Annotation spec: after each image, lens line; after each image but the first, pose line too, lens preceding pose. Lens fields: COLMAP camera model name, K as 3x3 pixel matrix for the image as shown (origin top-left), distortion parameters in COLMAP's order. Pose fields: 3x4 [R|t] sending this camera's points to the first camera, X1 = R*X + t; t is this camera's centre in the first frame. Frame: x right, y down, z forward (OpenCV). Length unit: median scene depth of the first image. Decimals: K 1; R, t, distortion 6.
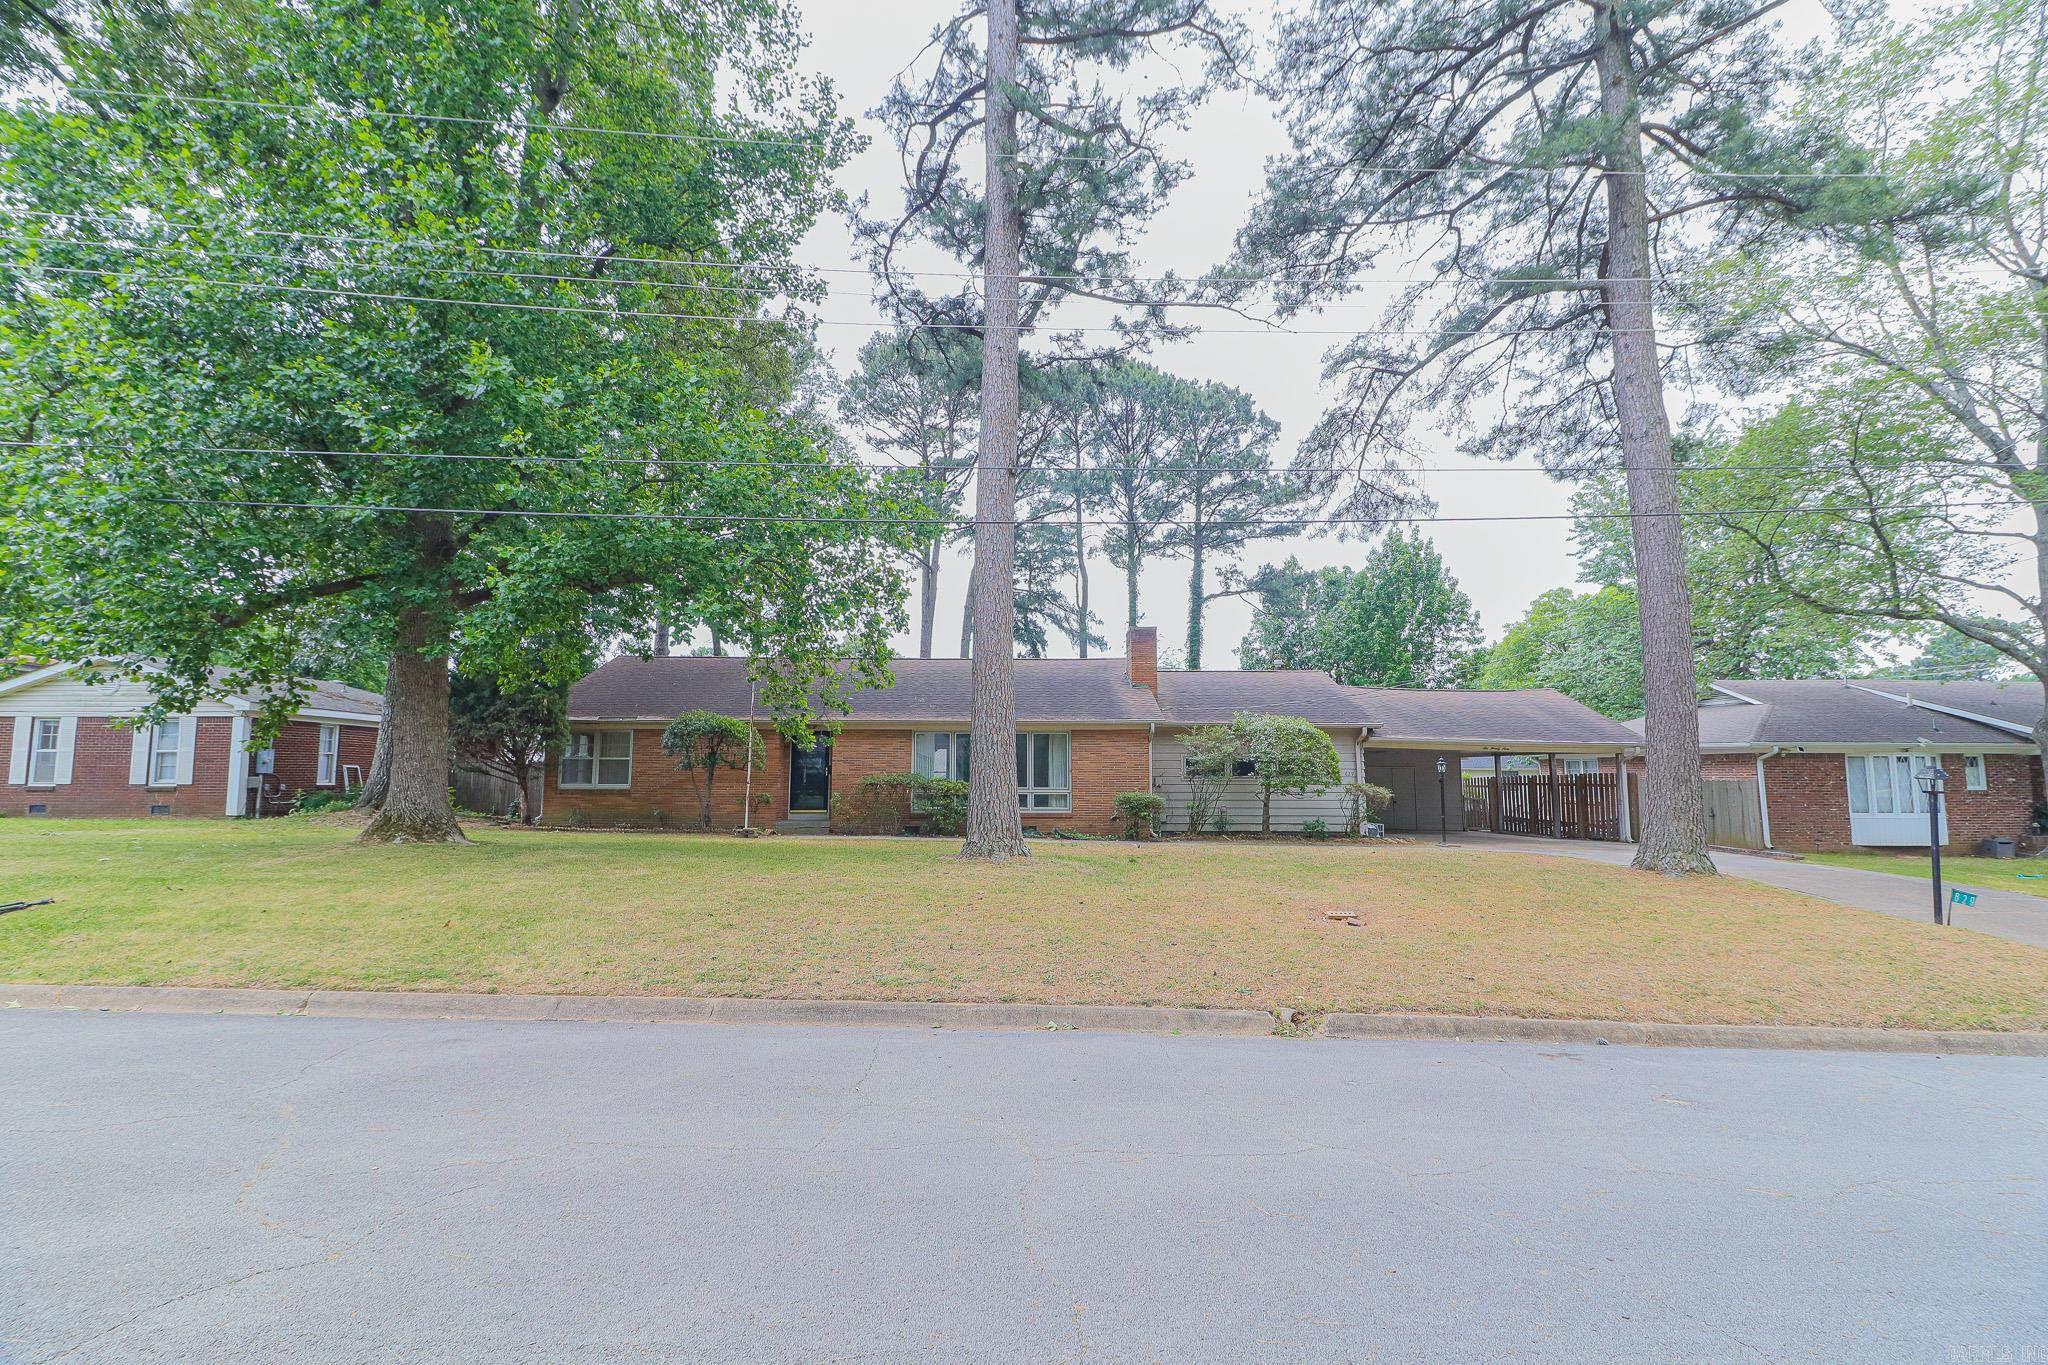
lens RADIAL K [[930.0, 0, 1034.1], [0, 930.0, 683.3], [0, 0, 1]] dist [0.025674, -0.018612]
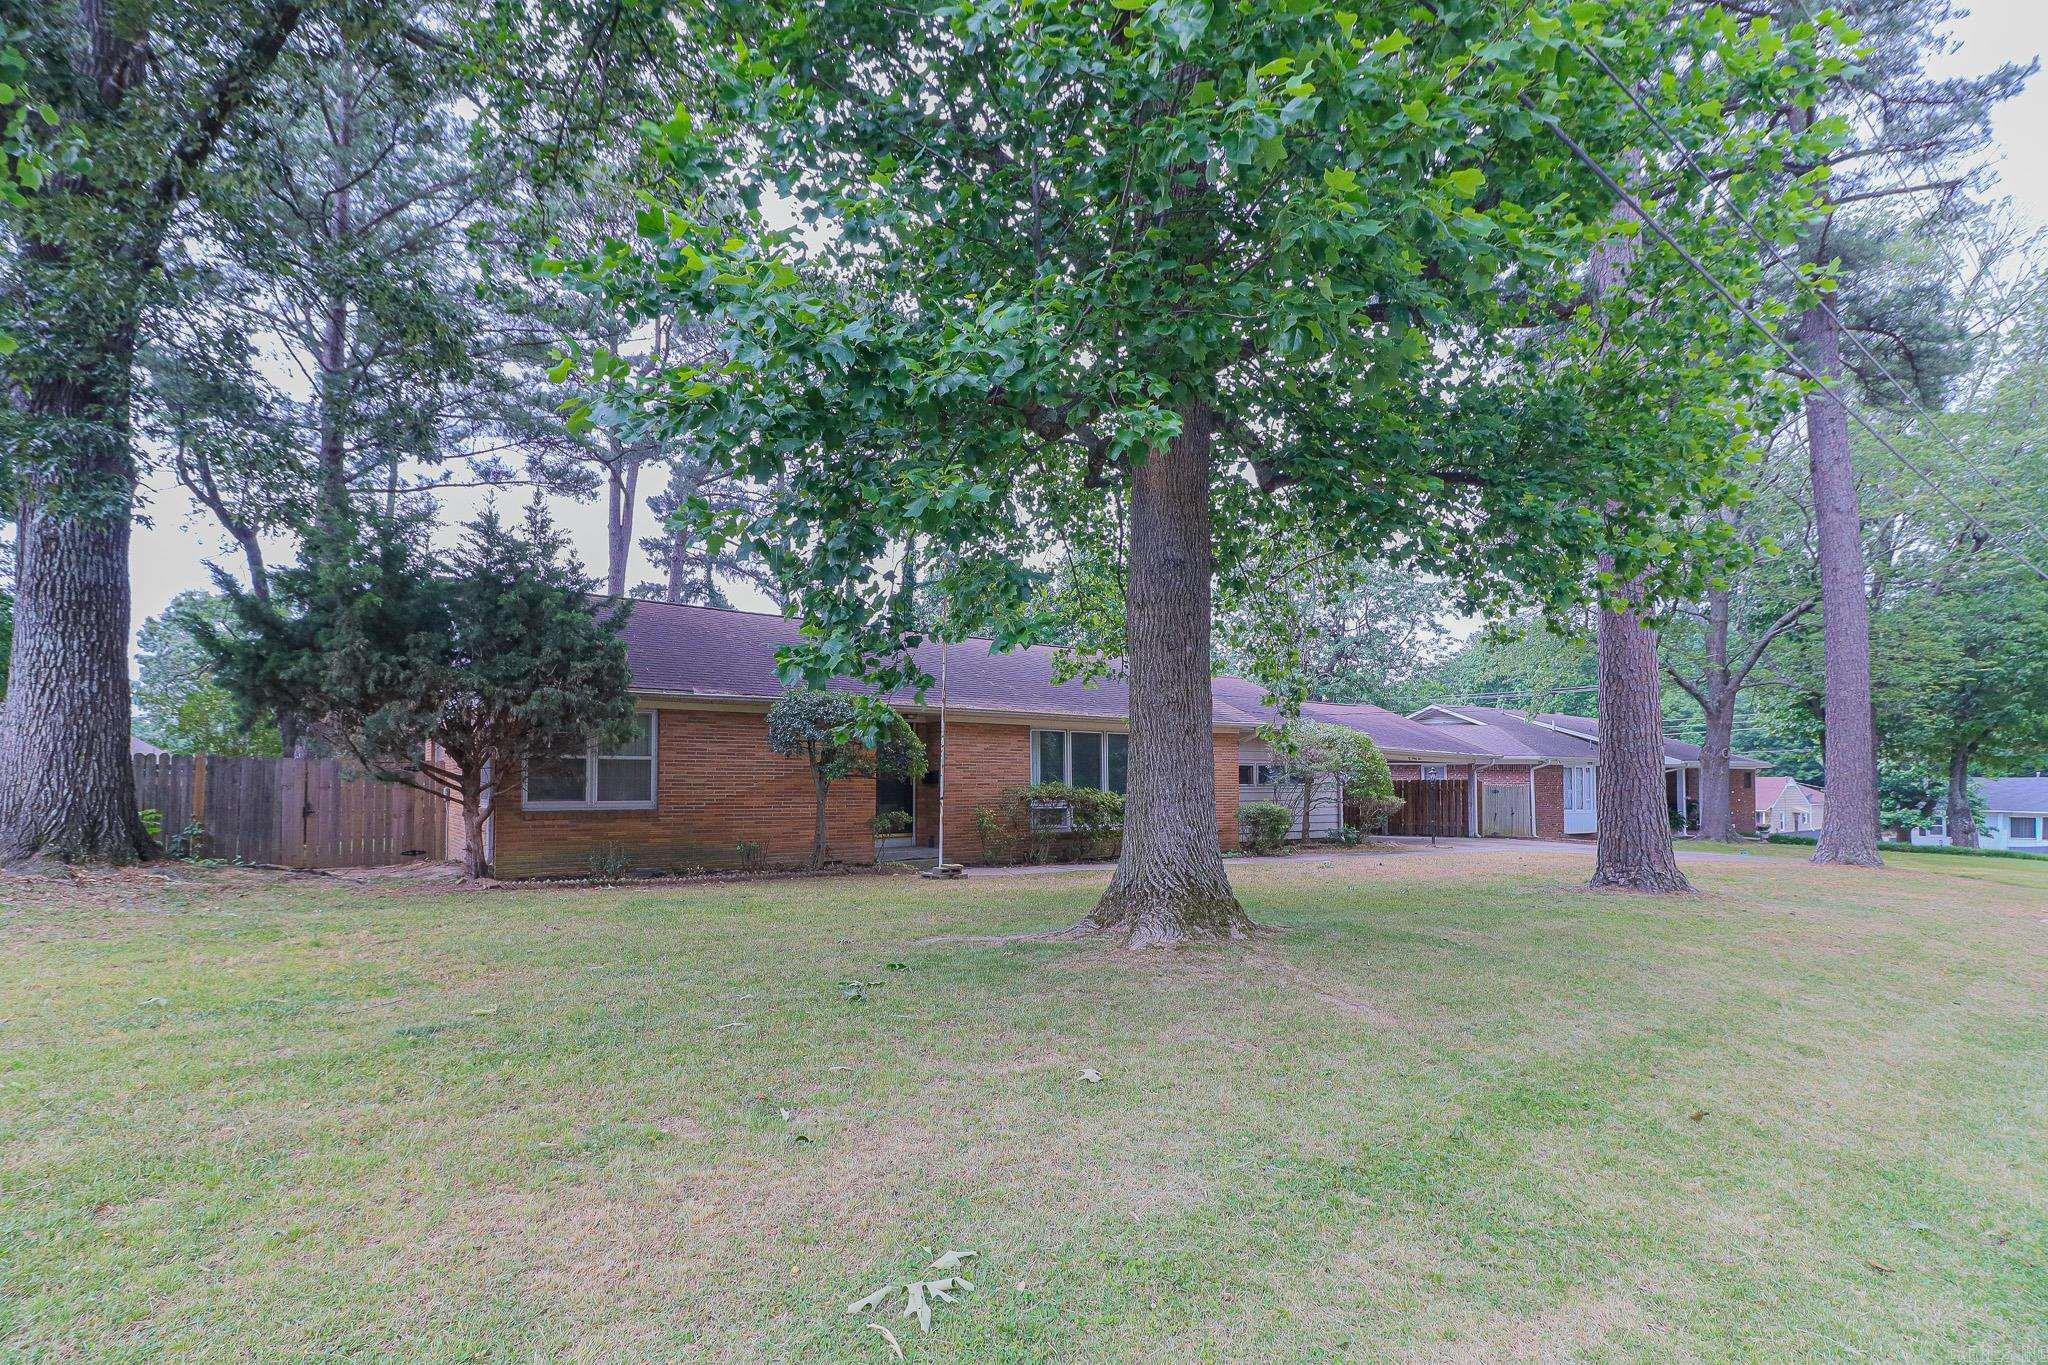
lens RADIAL K [[930.0, 0, 1034.1], [0, 930.0, 683.3], [0, 0, 1]] dist [0.025674, -0.018612]
pose [[0.818709, 0.058959, 0.571174, -0.573149], [-0.061553, 0.997994, -0.014788, 0.025799], [-0.570900, -0.023050, 0.820696, 0.362000]]
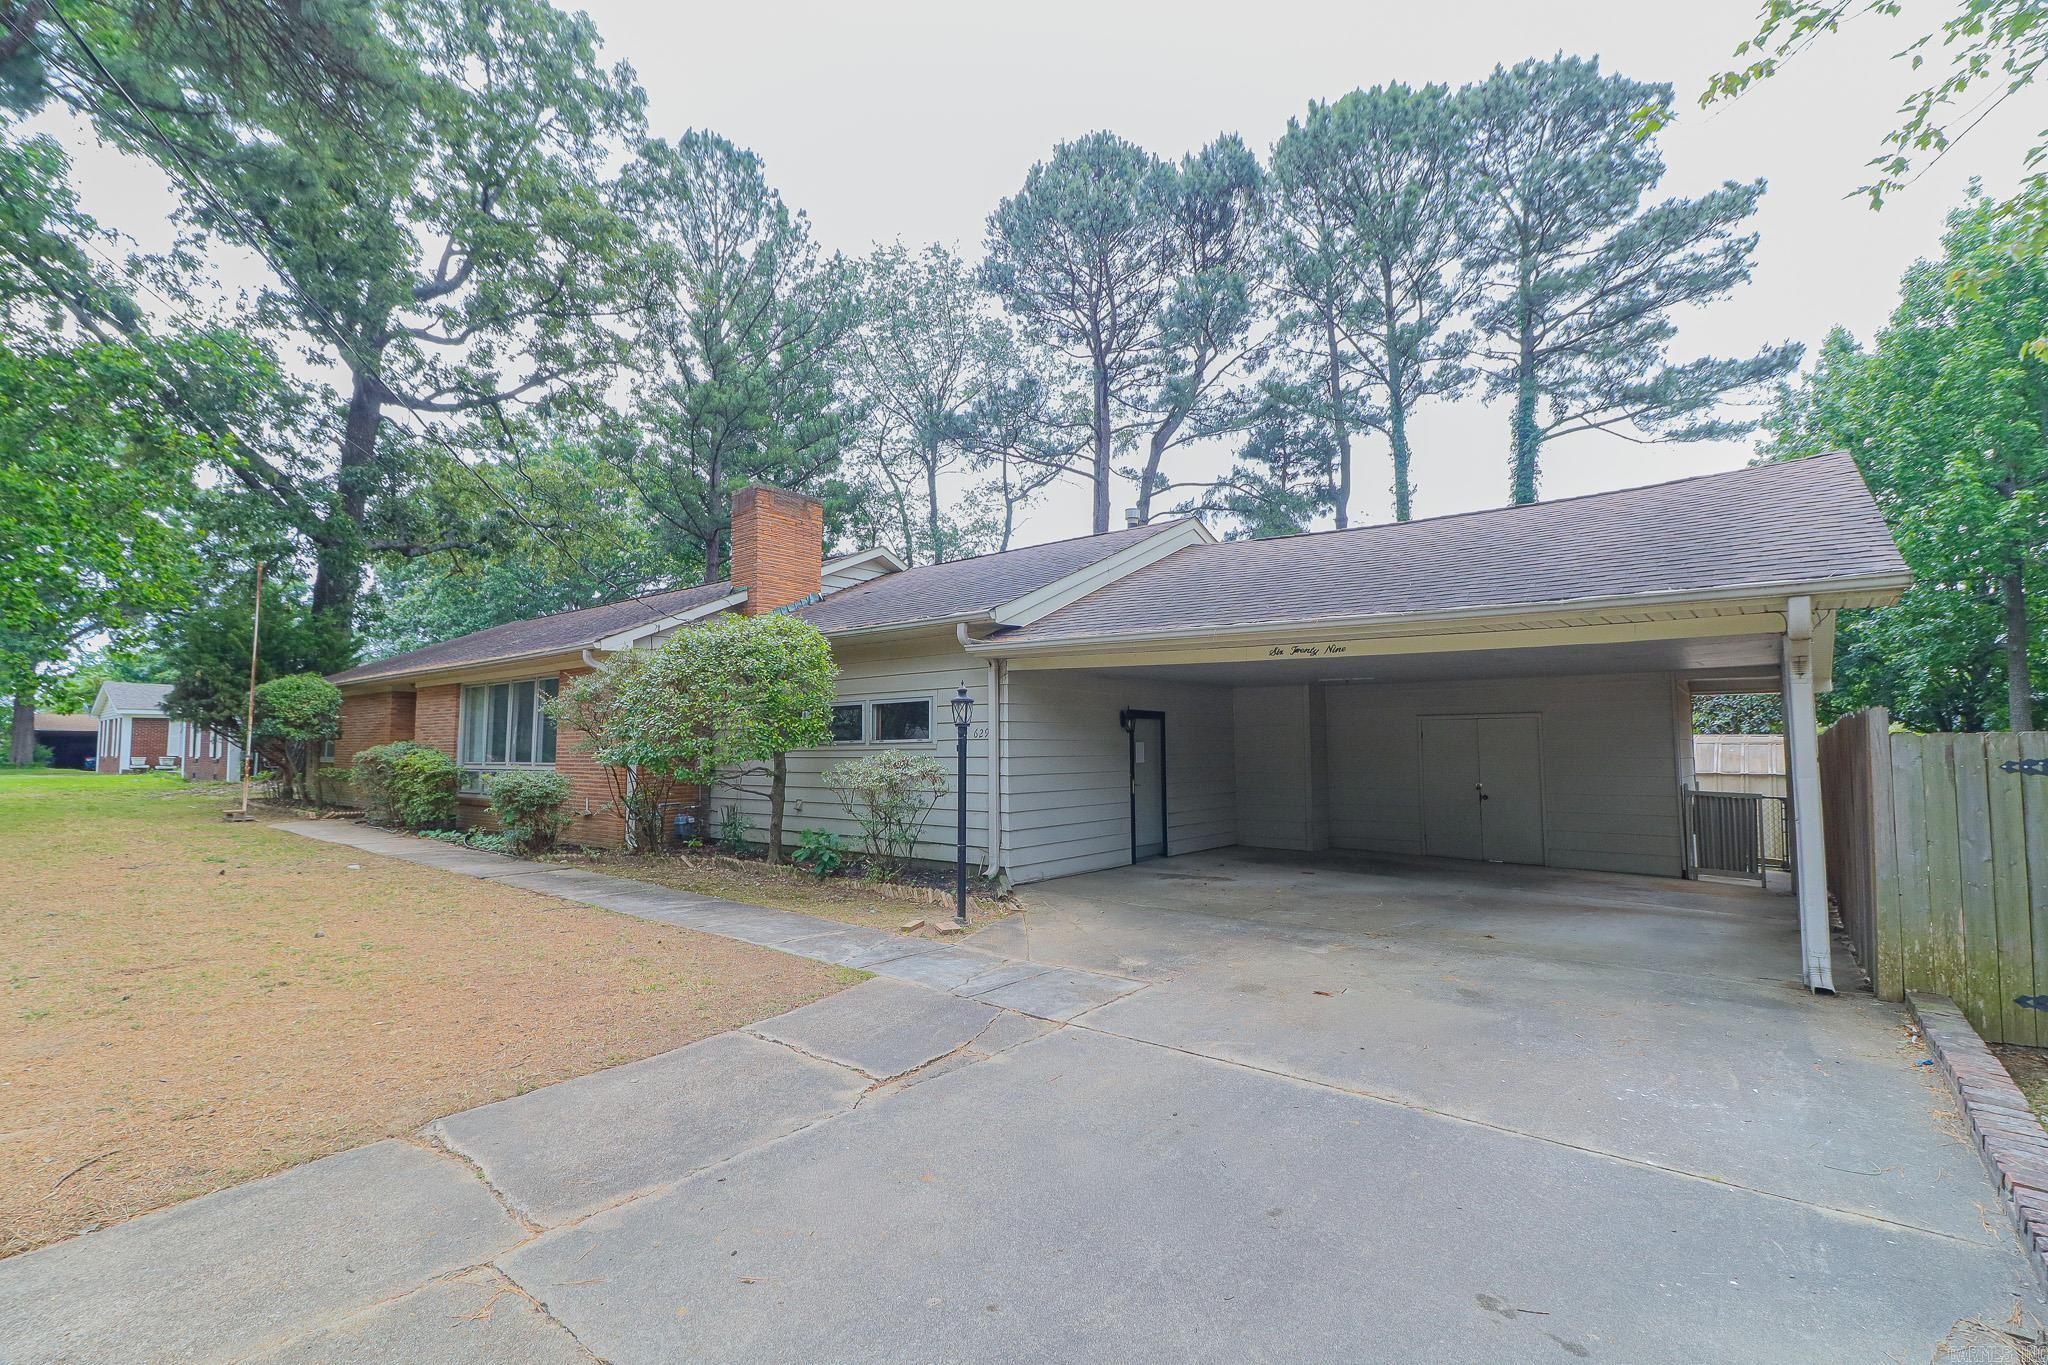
lens RADIAL K [[942.0, 0, 1024.0], [0, 942.0, 682.5], [0, 0, 1]] dist [0.014716, 0.000119]
pose [[0.762517, -0.050658, -0.644981, 0.690928], [0.069630, 0.997565, 0.003968, 0.078180], [0.643210, -0.047935, 0.764188, 0.711258]]
